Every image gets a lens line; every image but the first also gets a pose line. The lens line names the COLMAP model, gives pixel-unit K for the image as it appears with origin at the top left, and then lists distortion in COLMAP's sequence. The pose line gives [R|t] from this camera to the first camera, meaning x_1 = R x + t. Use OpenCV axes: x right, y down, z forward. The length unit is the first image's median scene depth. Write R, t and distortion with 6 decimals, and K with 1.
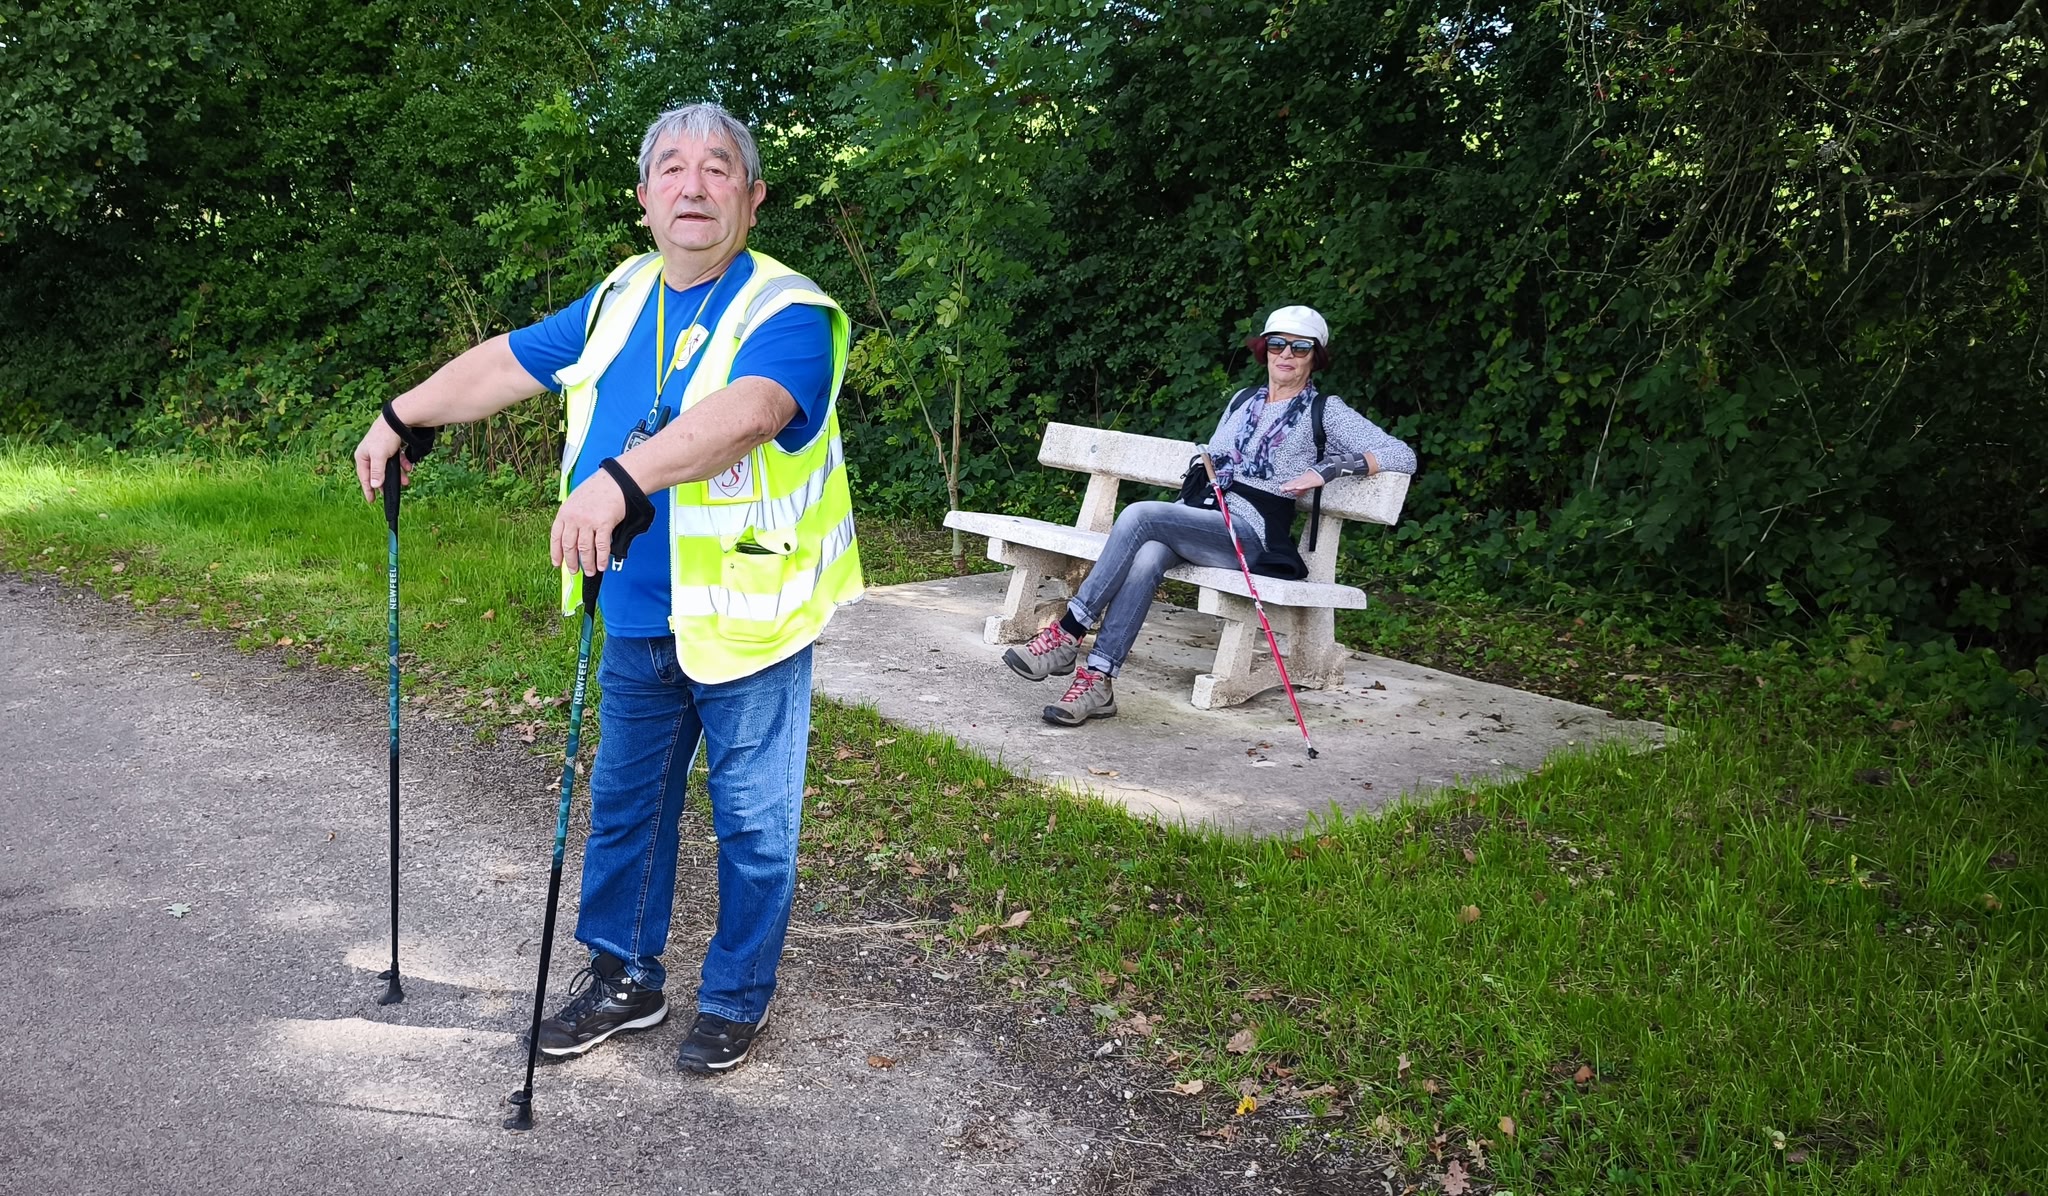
lens RADIAL K [[1355.4, 0, 1024.5], [0, 1355.4, 596.0], [0, 0, 1]] dist [0.000355, -0.000404]
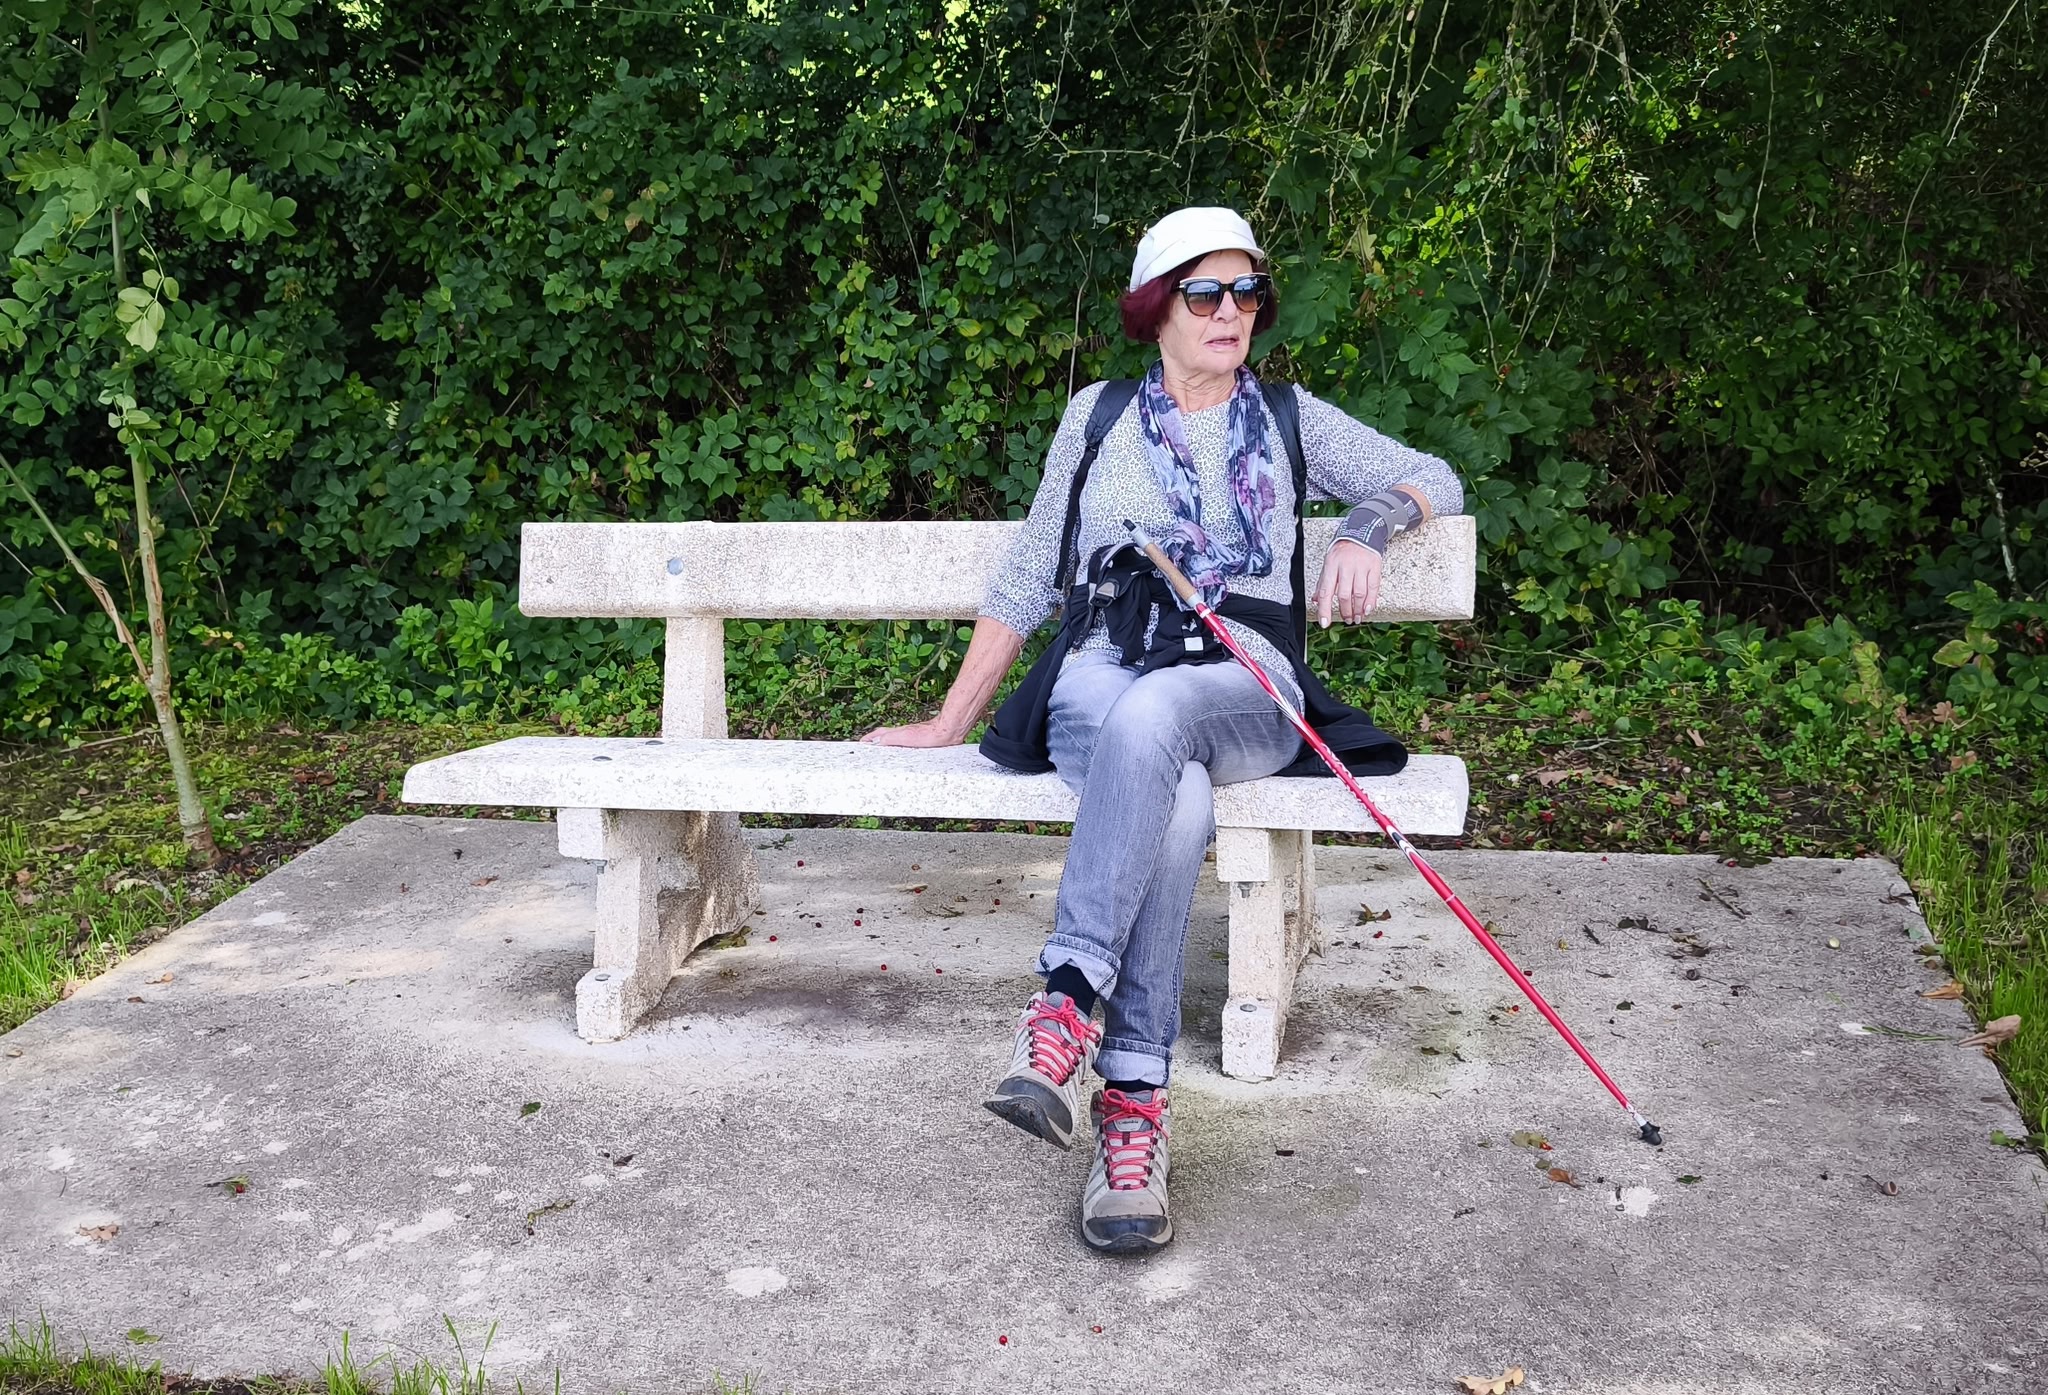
lens RADIAL K [[1960.6, 0, 1023.6], [0, 1960.6, 701.6], [0, 0, 1]] dist [0.045690, 0.000000]
pose [[0.847303, -0.205548, 0.489722, -0.086304], [0.201137, 0.977579, 0.062313, -0.036925], [-0.491550, 0.045703, 0.869649, 0.160986]]
